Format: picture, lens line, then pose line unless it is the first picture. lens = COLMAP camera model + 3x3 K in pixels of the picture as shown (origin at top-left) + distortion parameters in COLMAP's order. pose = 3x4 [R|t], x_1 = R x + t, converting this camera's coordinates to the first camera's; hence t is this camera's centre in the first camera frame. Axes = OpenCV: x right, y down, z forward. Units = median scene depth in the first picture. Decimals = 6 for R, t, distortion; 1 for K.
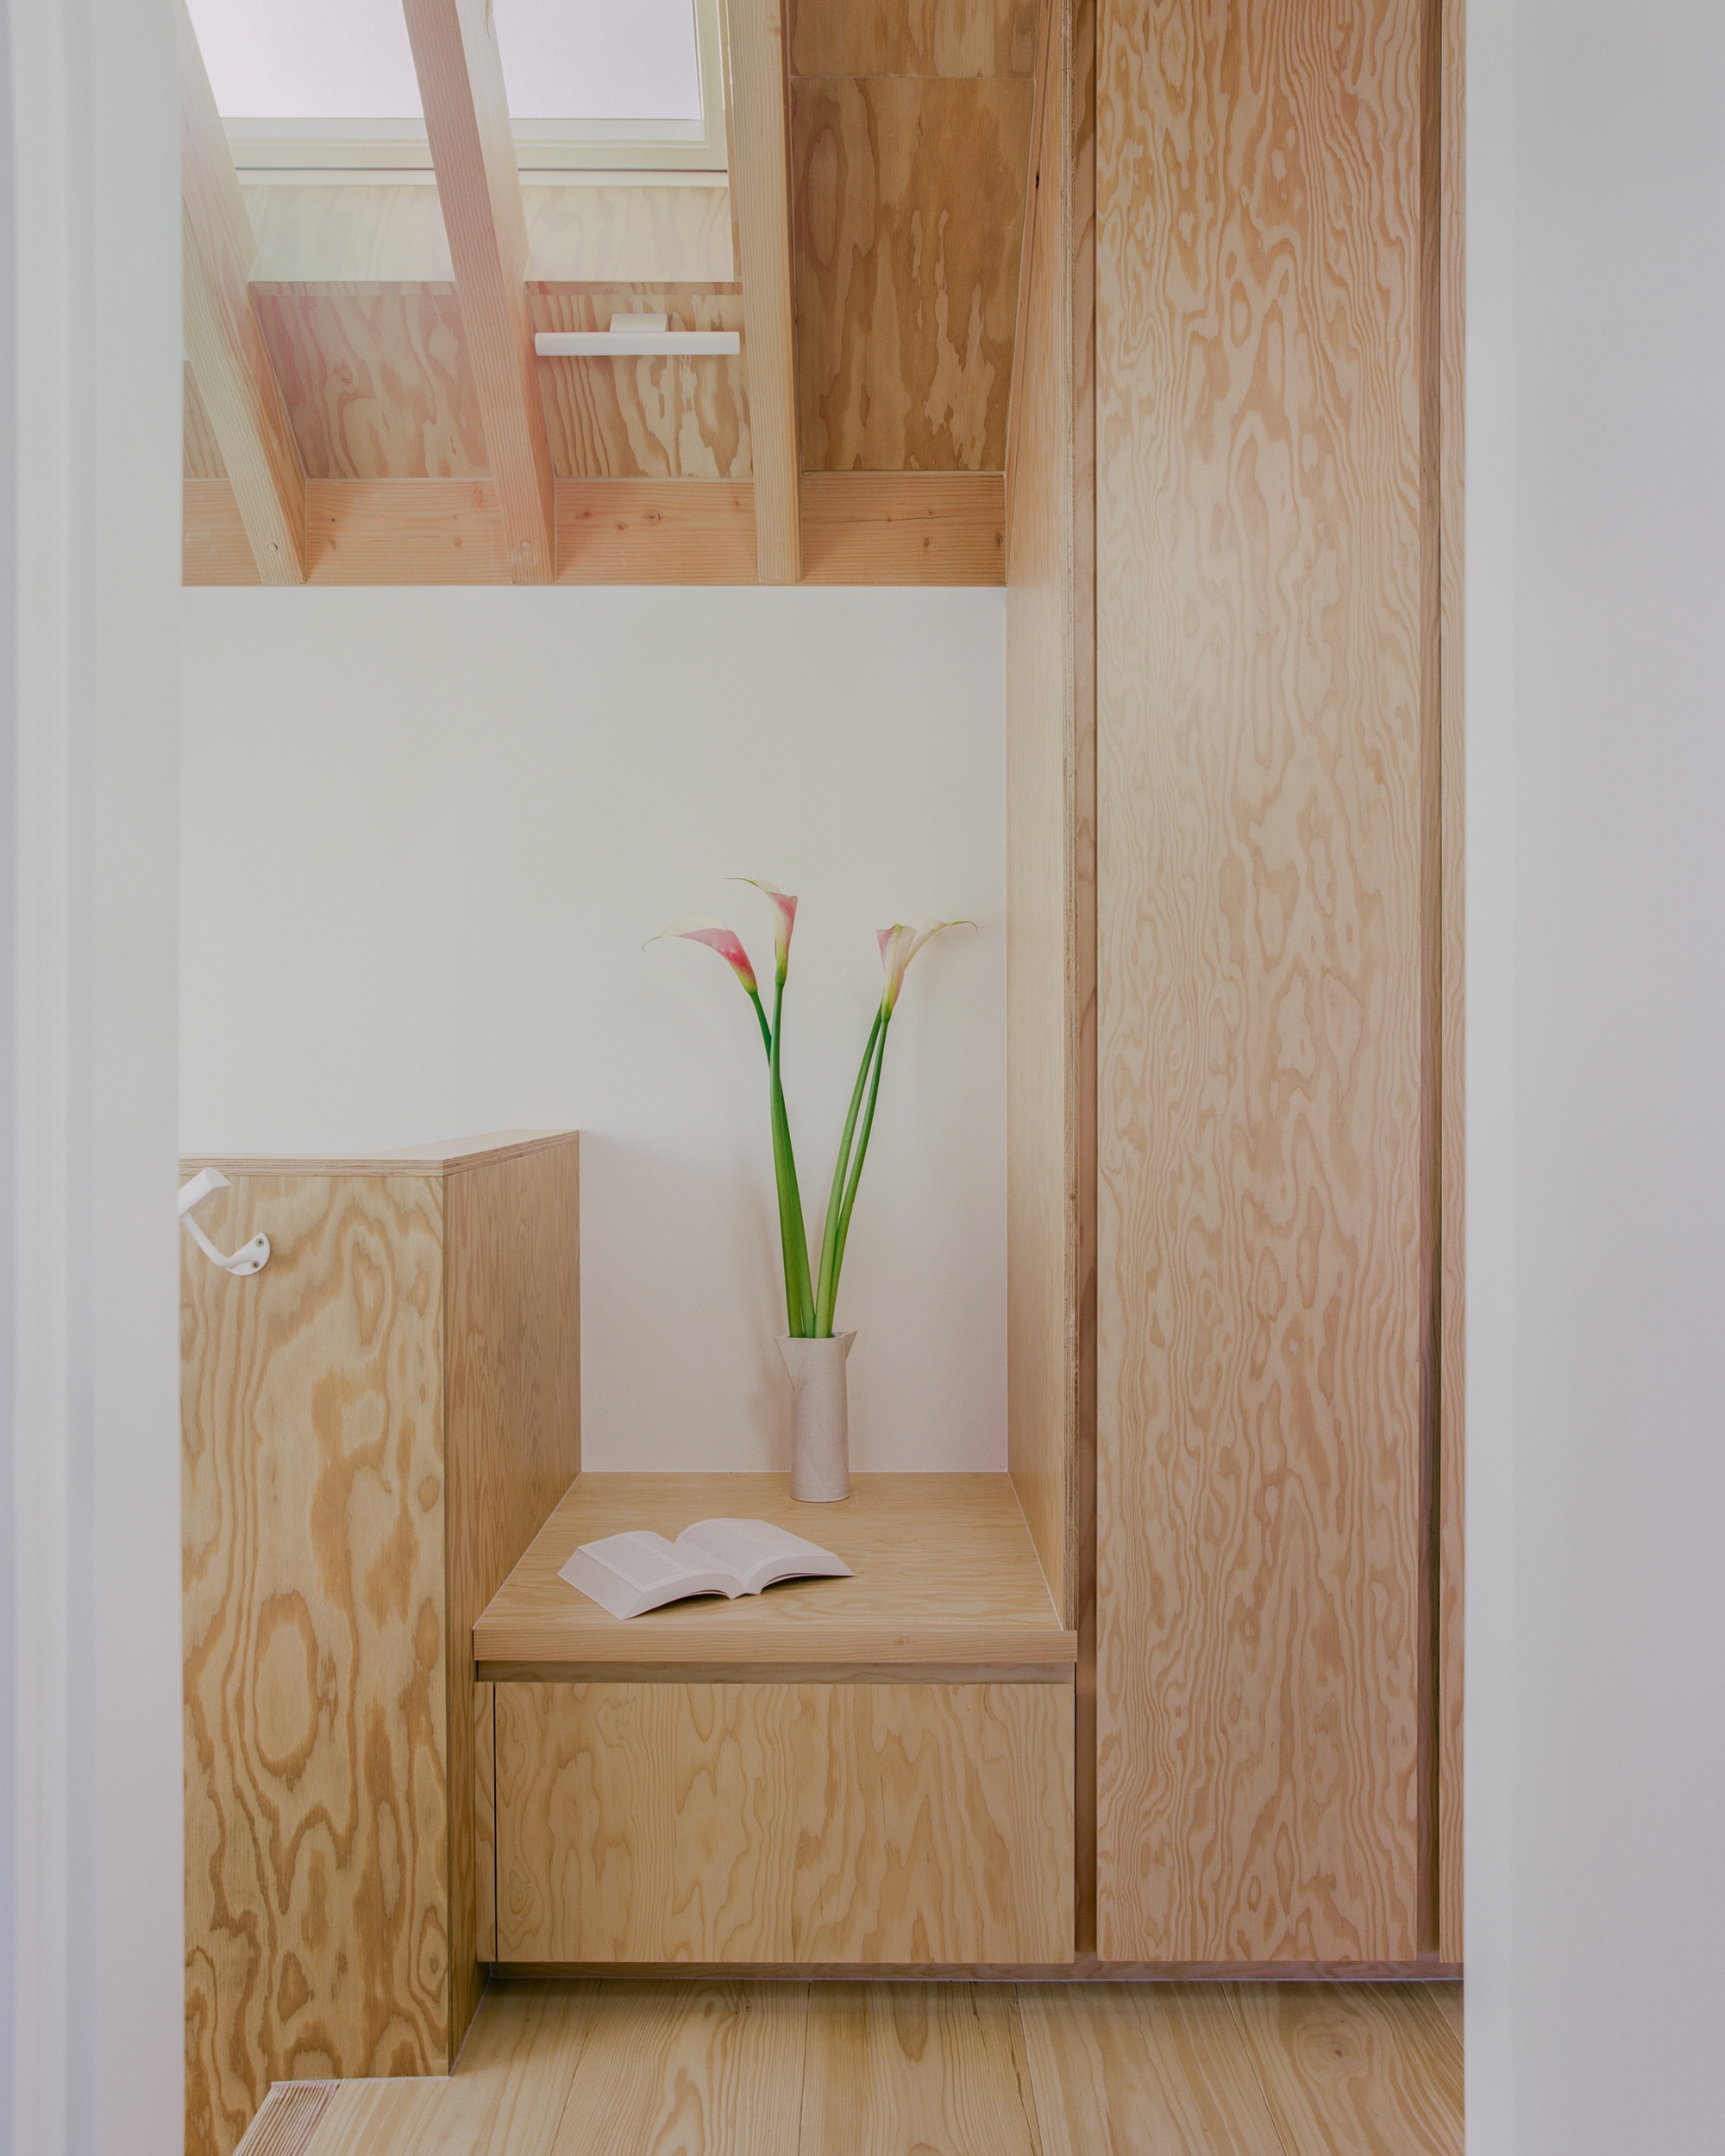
lens RADIAL K [[1704.4, 0, 862.2], [0, 1704.4, 1123.8], [0, 0, 1]] dist [-0.012026, 0.068253]
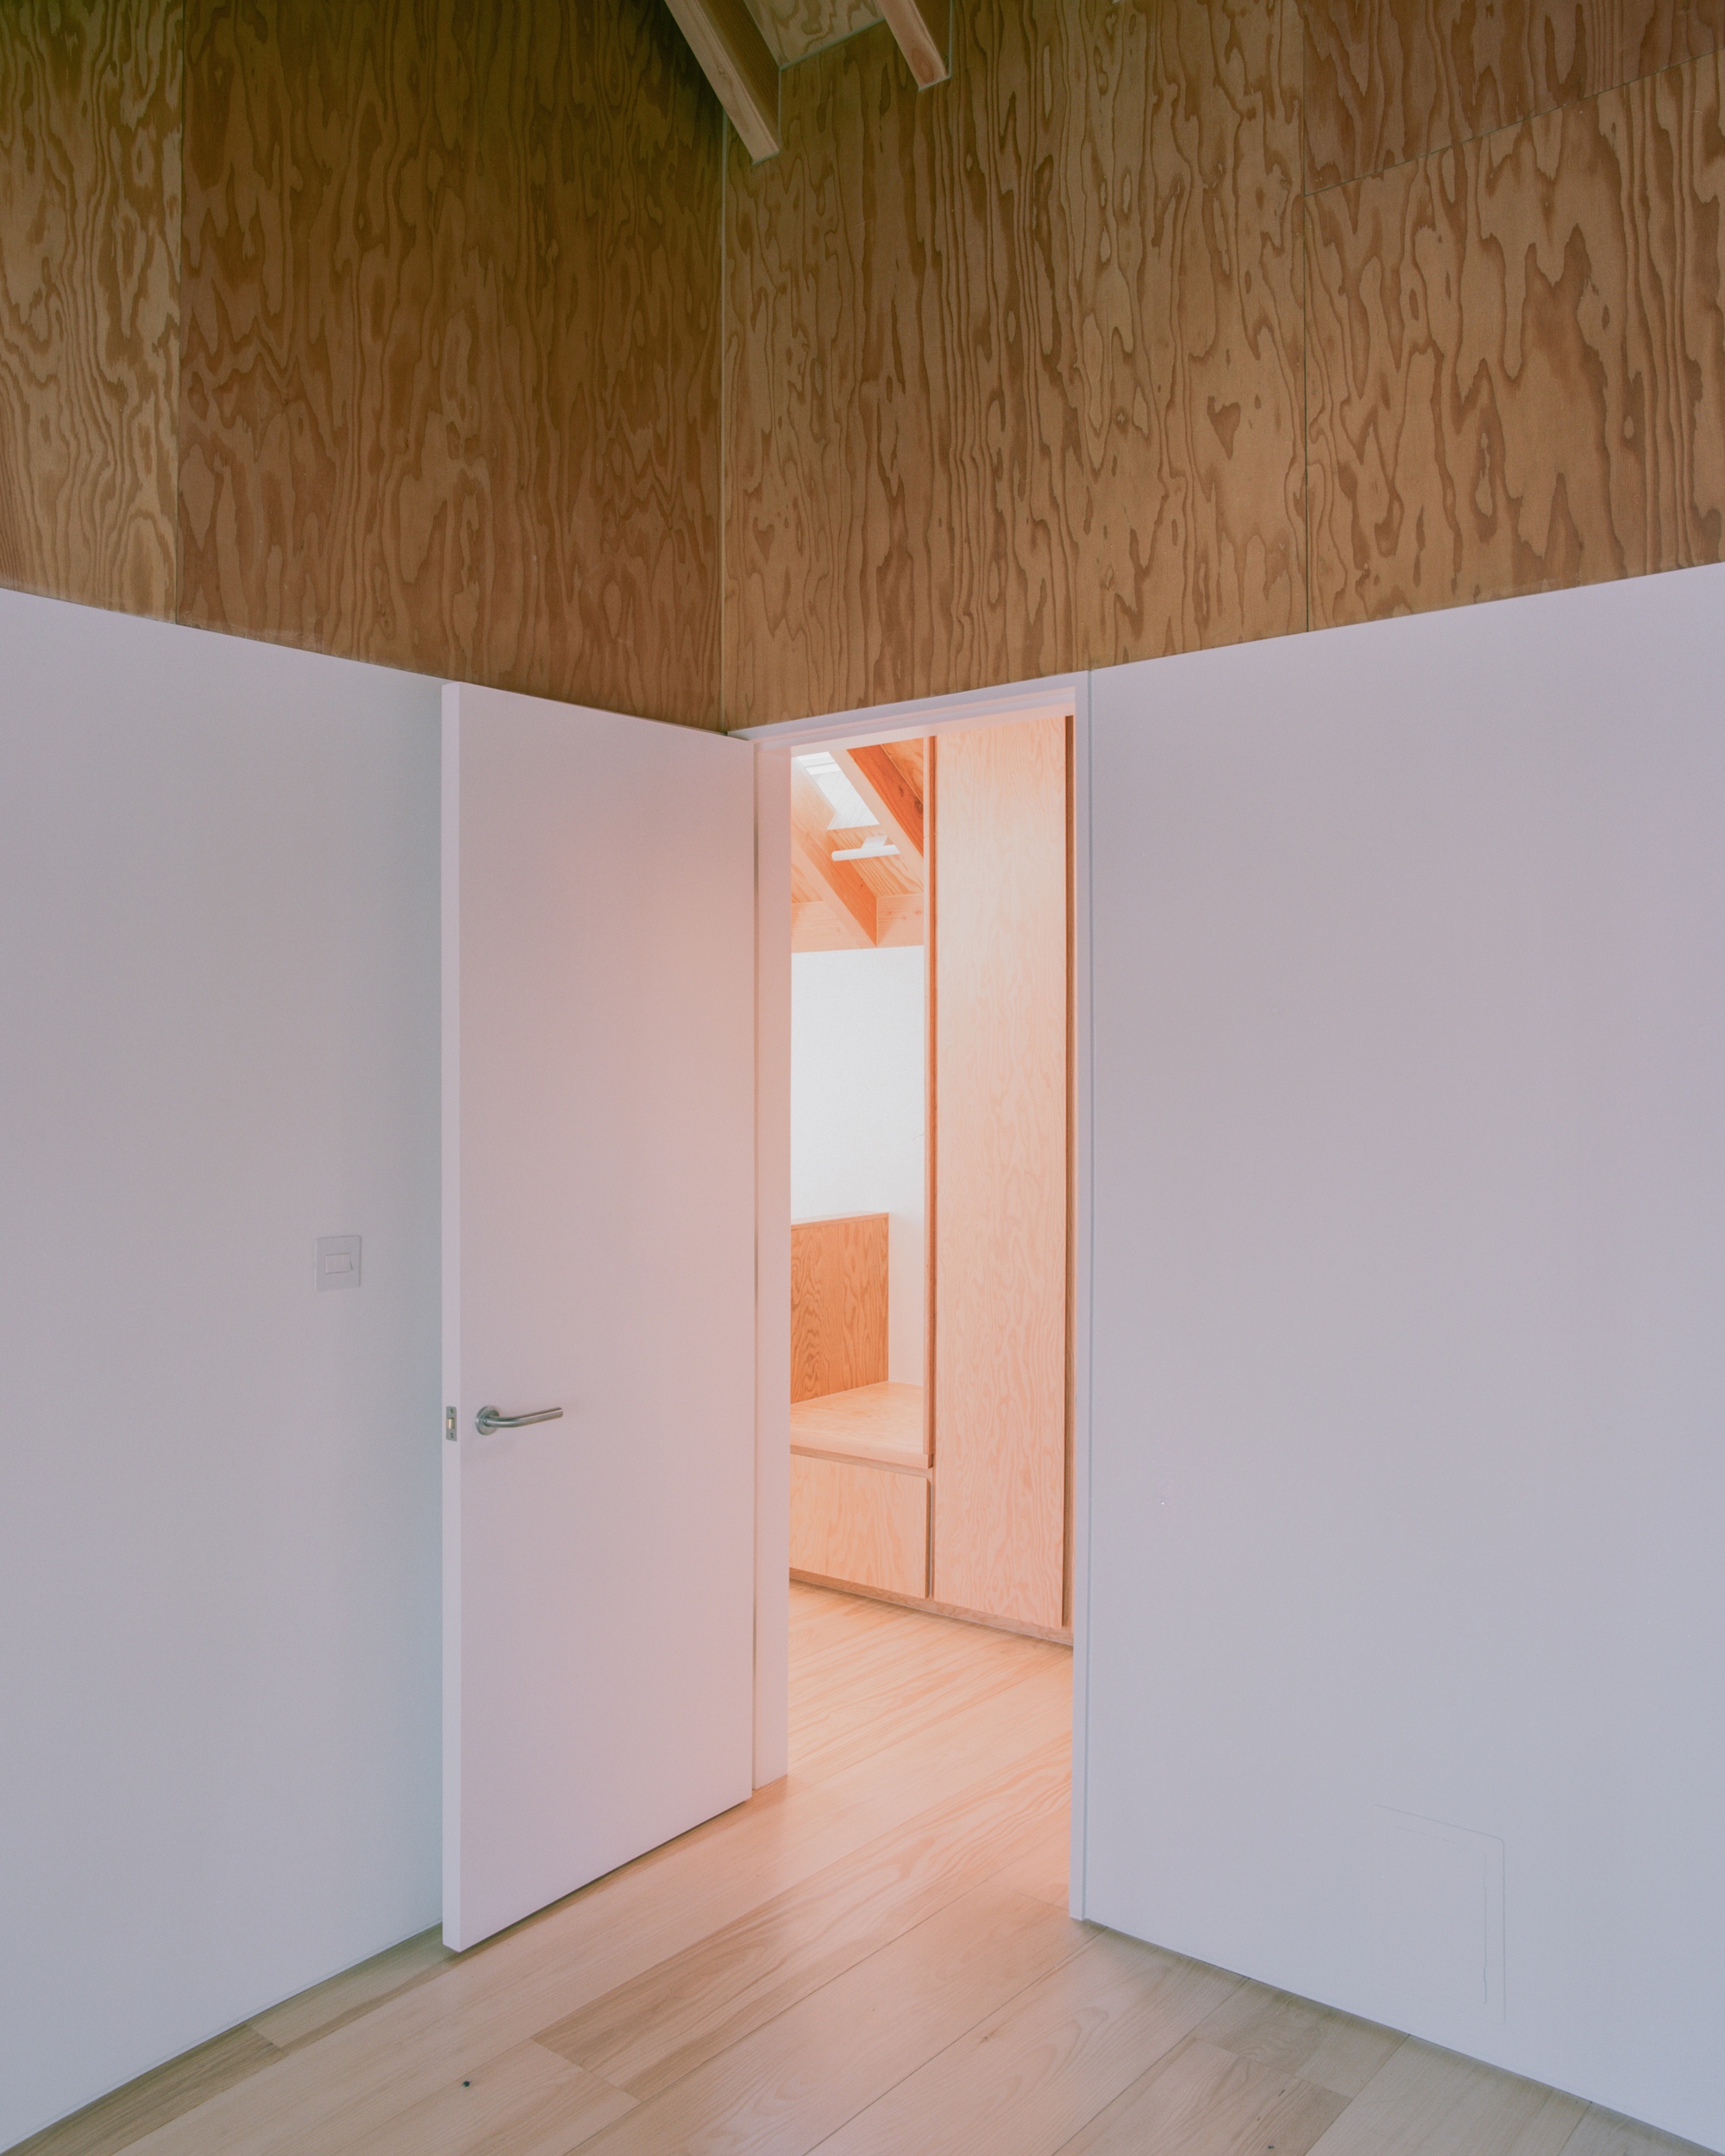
lens RADIAL K [[1704.4, 0, 862.2], [0, 1704.4, 1123.8], [0, 0, 1]] dist [-0.012026, 0.068253]
pose [[0.798919, 0.019127, -0.601135, 1.419248], [-0.016275, 0.999816, 0.010183, -0.170231], [0.601219, 0.001648, 0.799083, -0.883947]]
